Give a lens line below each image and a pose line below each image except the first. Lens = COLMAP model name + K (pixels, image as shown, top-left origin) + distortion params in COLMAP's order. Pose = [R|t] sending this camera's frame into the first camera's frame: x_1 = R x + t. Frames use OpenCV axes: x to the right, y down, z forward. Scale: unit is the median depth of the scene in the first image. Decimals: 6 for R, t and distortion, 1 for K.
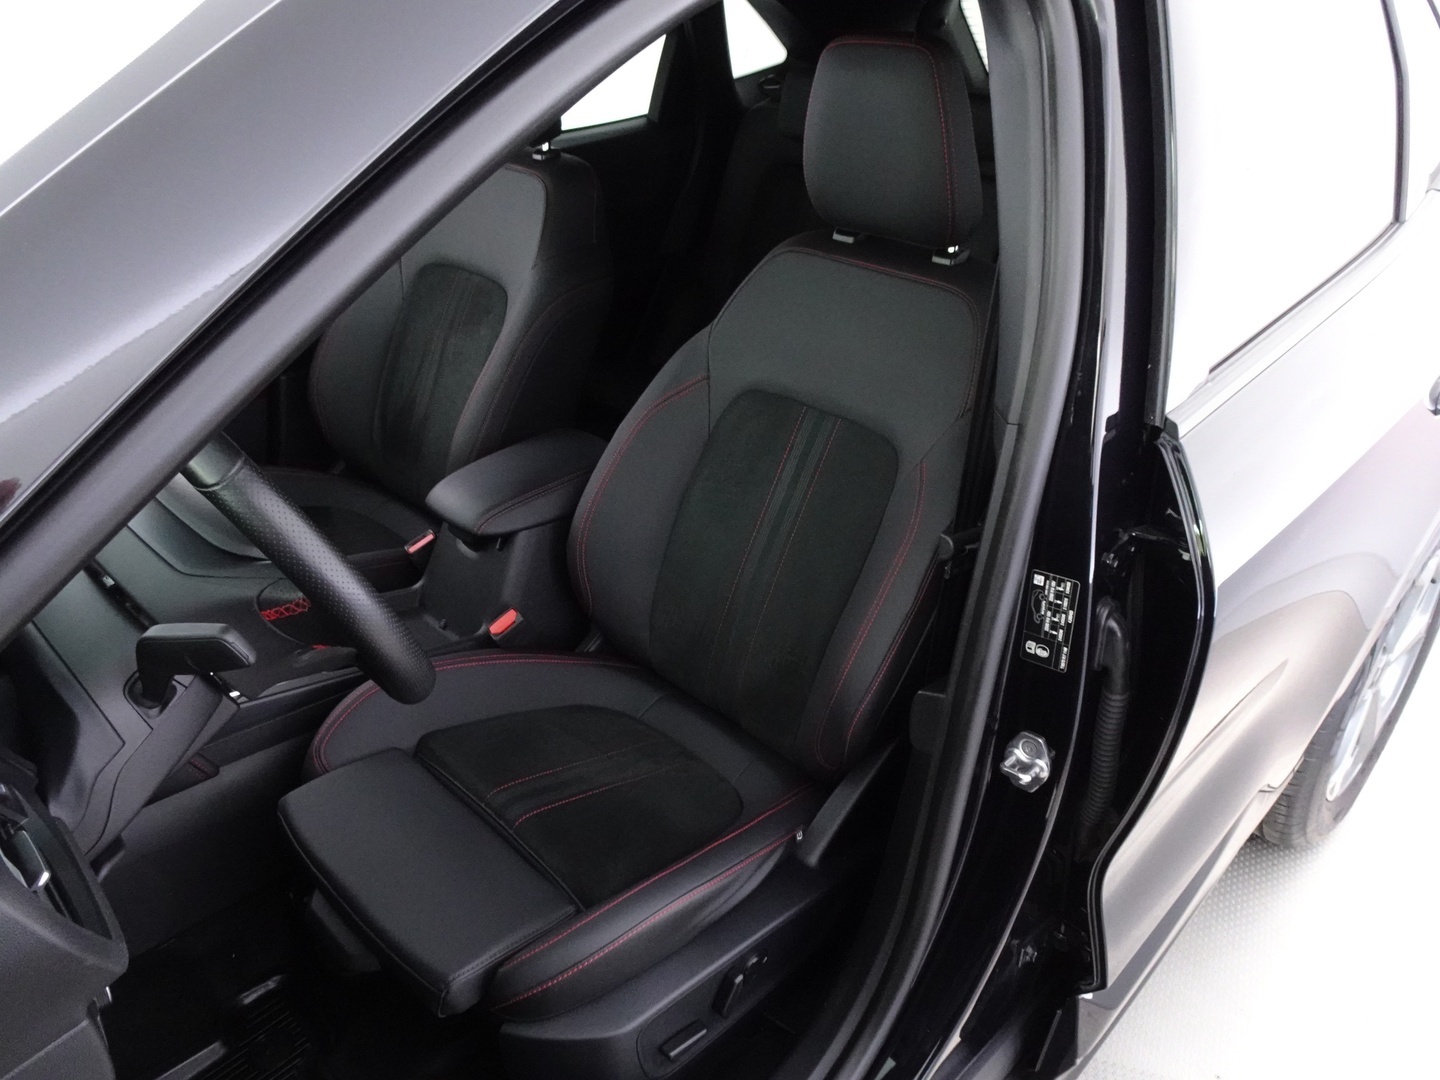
lens RADIAL K [[1030.0, 0, 720.0], [0, 1030.0, 540.0], [0, 0, 1]] dist [0.006598, -0.005294]
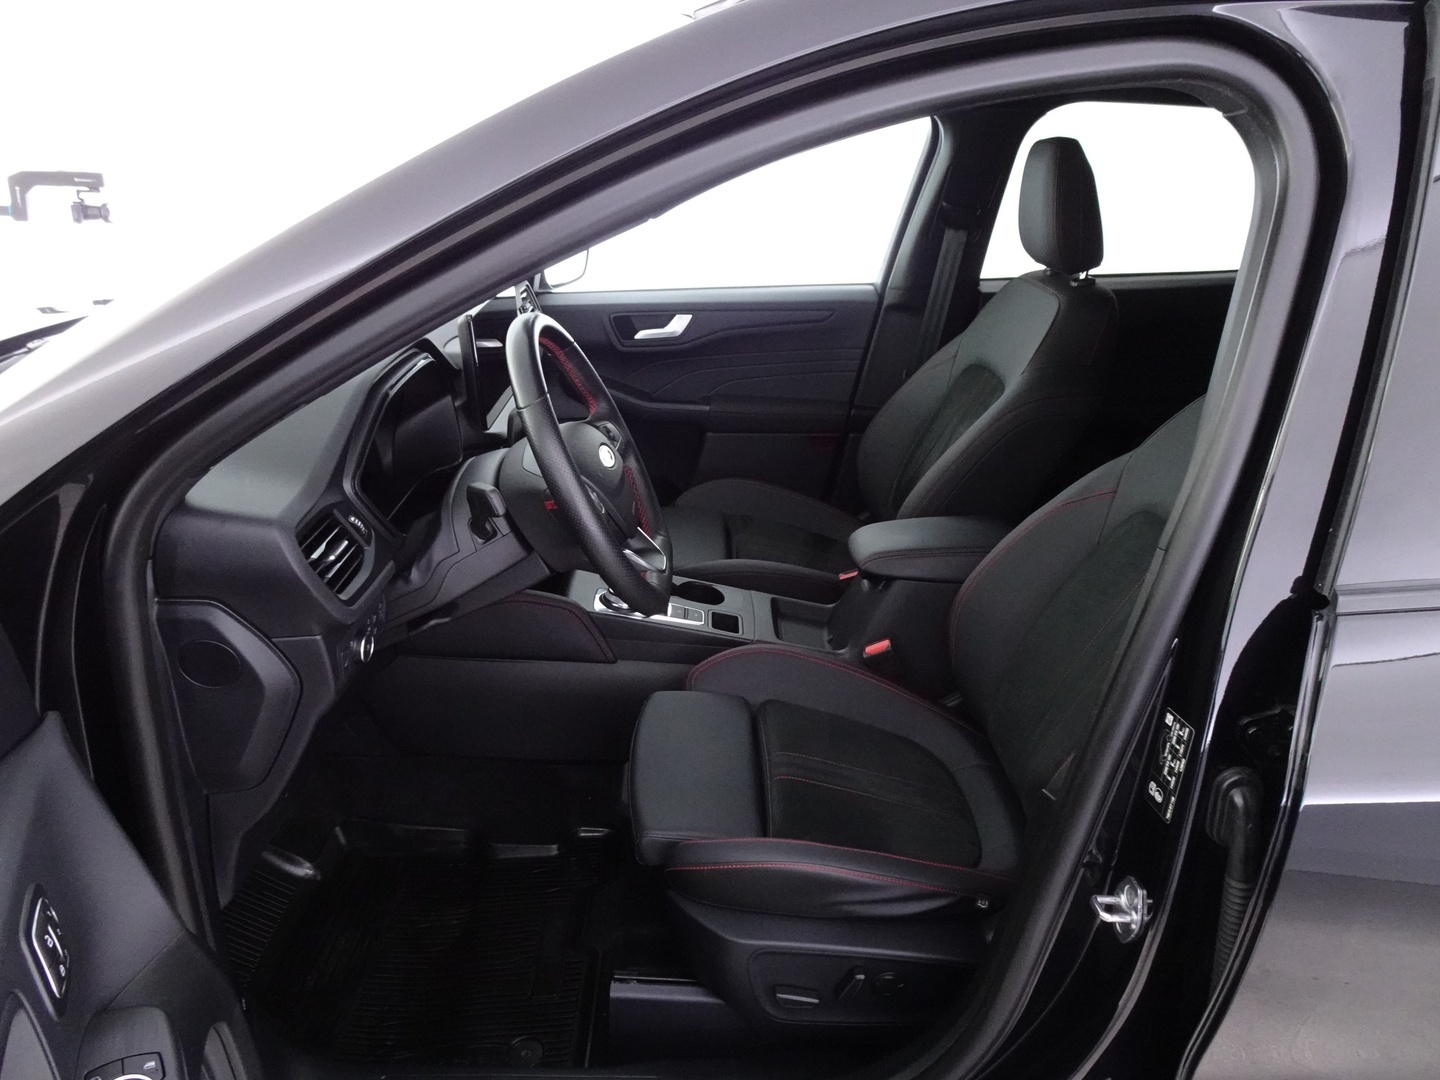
lens RADIAL K [[1030.0, 0, 720.0], [0, 1030.0, 540.0], [0, 0, 1]] dist [0.006598, -0.005294]
pose [[0.666515, 0.238743, -0.706229, 0.663394], [-0.322922, 0.946305, 0.015139, 0.001646], [0.671922, 0.217966, 0.707822, 0.006595]]
